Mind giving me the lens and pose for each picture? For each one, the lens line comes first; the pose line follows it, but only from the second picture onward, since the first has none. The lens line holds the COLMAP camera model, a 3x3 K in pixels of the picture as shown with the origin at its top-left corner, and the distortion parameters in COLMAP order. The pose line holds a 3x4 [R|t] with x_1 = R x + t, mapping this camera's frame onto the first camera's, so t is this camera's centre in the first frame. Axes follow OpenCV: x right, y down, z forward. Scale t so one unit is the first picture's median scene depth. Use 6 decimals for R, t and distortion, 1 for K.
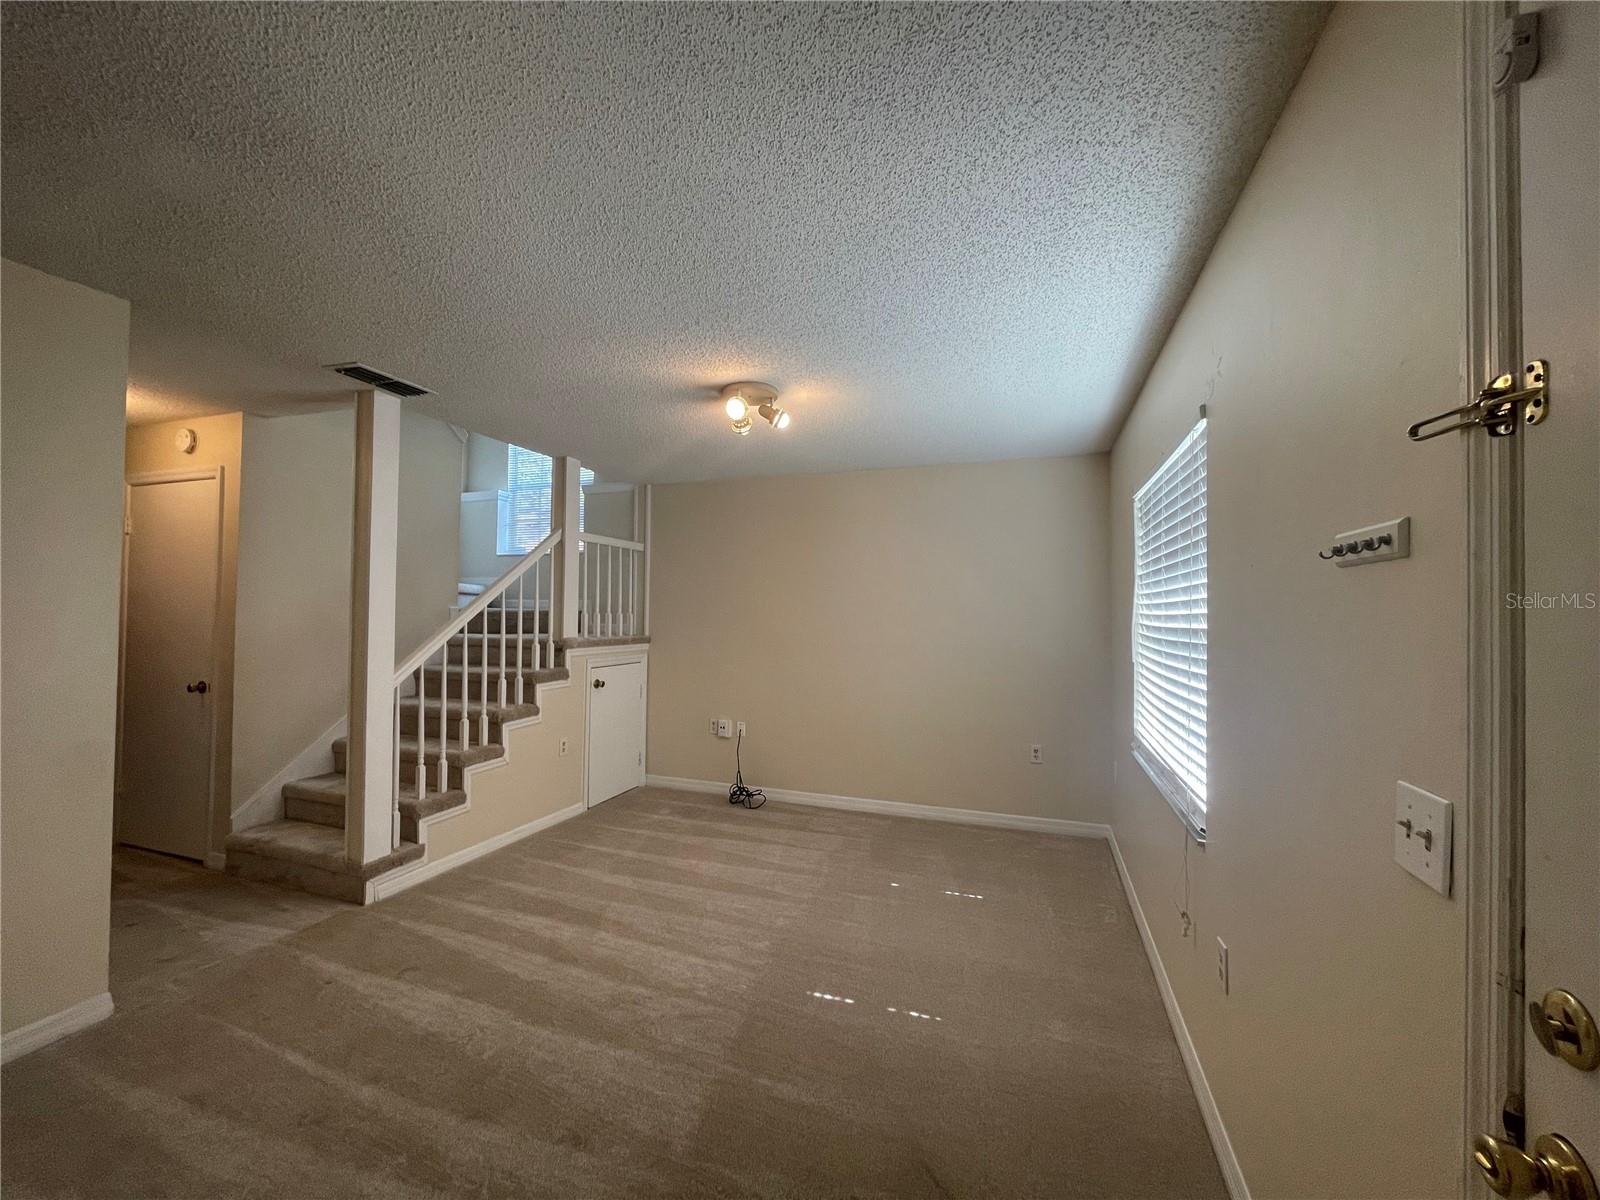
lens RADIAL K [[643.1, 0, 800.0], [0, 643.1, 600.0], [0, 0, 1]] dist [0.001441, 0.000356]
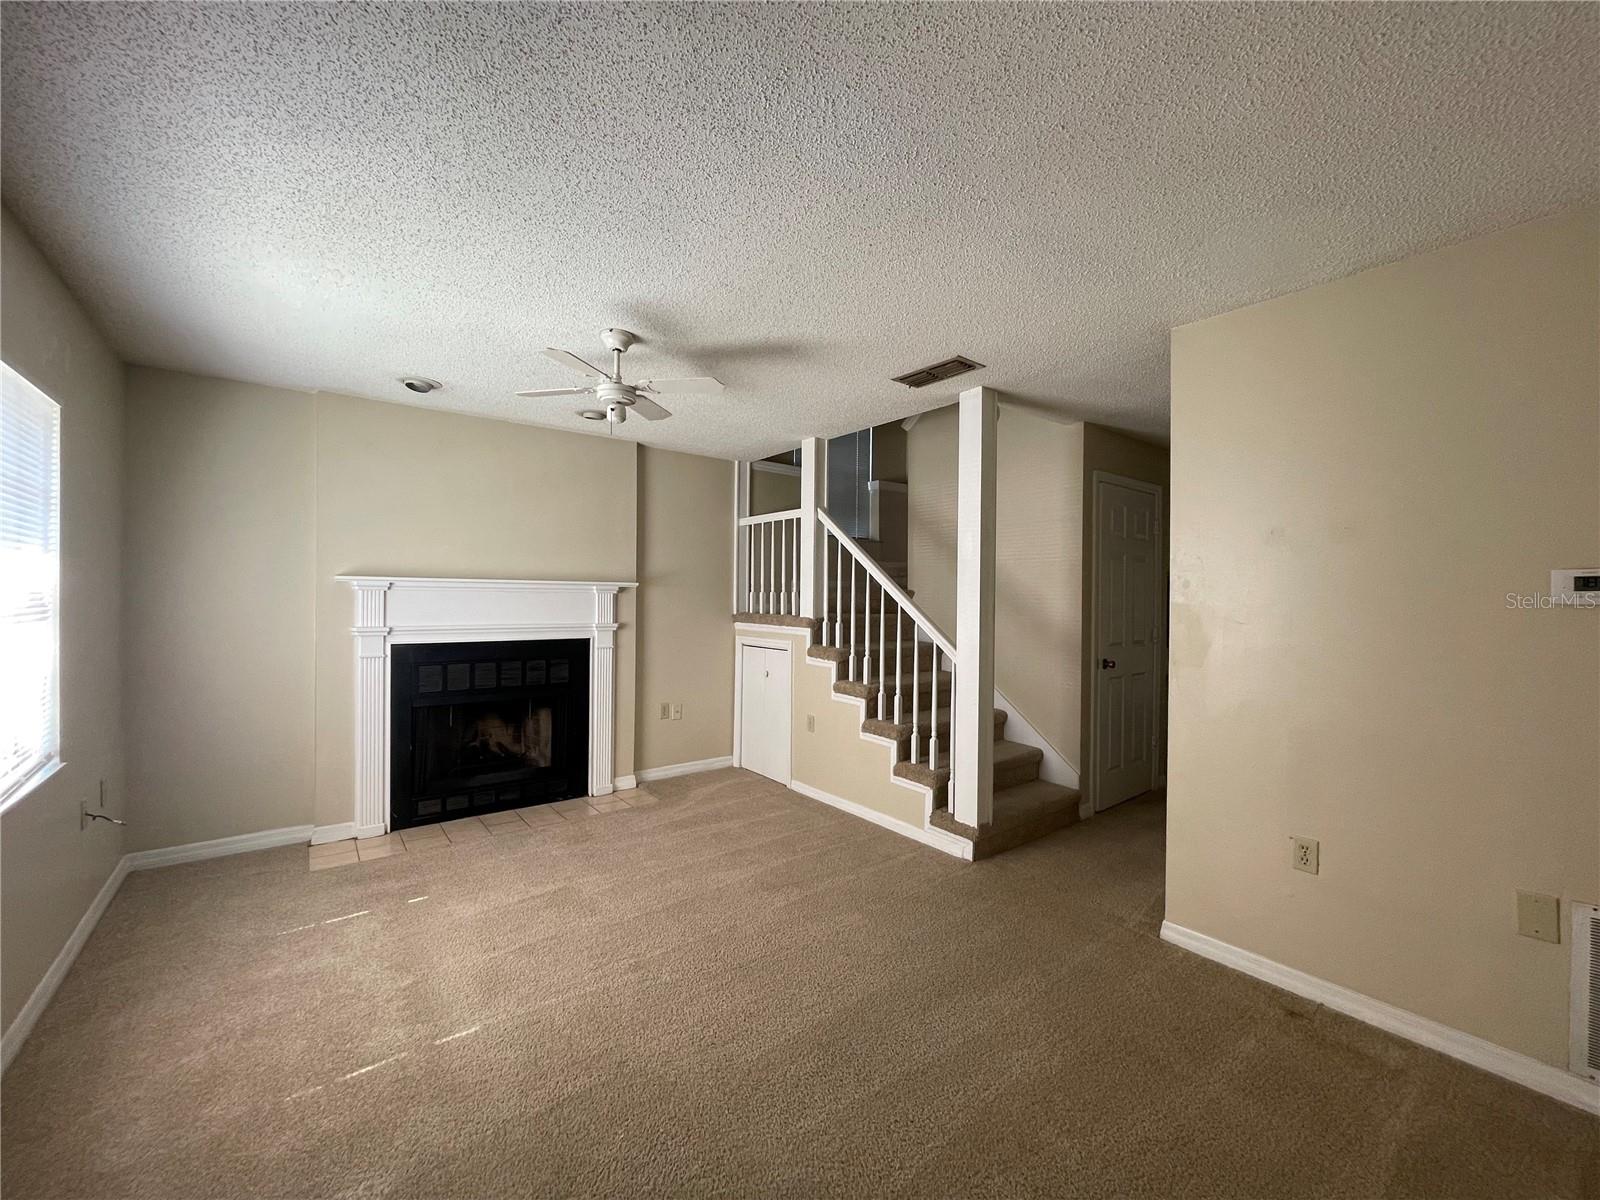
lens RADIAL K [[643.1, 0, 800.0], [0, 643.1, 600.0], [0, 0, 1]] dist [0.001441, 0.000356]
pose [[-0.549529, -0.013582, -0.835364, 0.486164], [-0.003116, 0.999894, -0.014207, 0.046937], [0.835469, -0.005204, -0.549513, 1.547487]]
